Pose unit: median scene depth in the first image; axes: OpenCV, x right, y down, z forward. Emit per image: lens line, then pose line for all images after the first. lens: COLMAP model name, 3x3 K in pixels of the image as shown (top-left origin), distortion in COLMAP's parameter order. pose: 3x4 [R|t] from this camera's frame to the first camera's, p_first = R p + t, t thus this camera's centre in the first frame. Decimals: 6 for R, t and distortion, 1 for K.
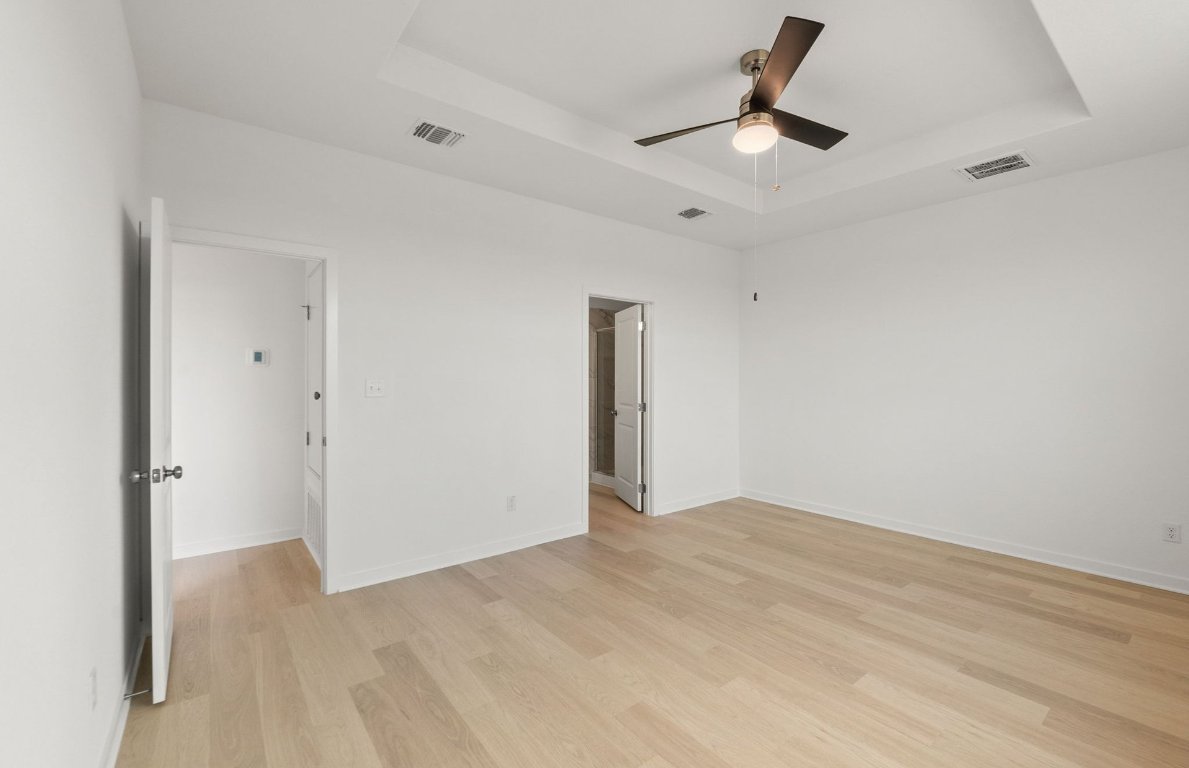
lens RADIAL K [[500.9, 0, 601.2], [0, 500.9, 377.2], [0, 0, 1]] dist [-0.003415, -0.000057]
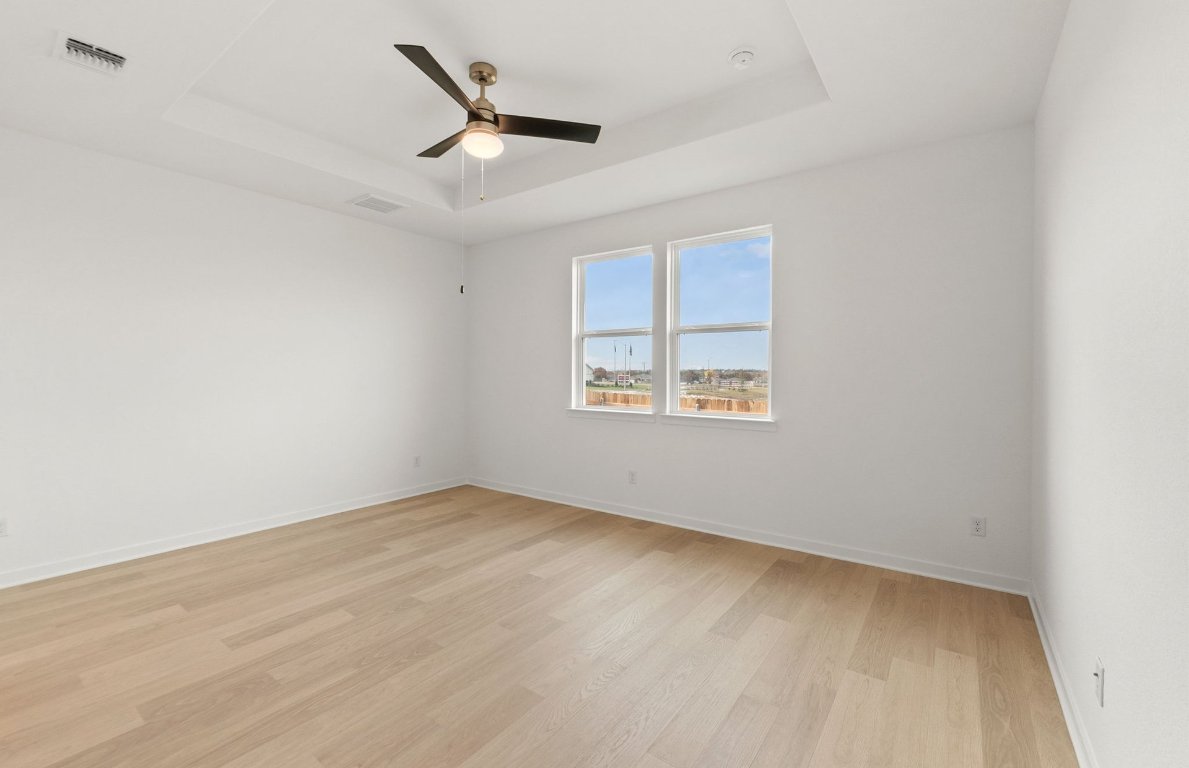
lens RADIAL K [[500.9, 0, 597.3], [0, 500.9, 383.8], [0, 0, 1]] dist [-0.003415, -0.000057]
pose [[-0.282060, -0.021260, 0.959161, -0.634382], [-0.007229, 0.999773, 0.020034, 0.008949], [-0.959370, -0.001283, -0.282150, 0.854993]]
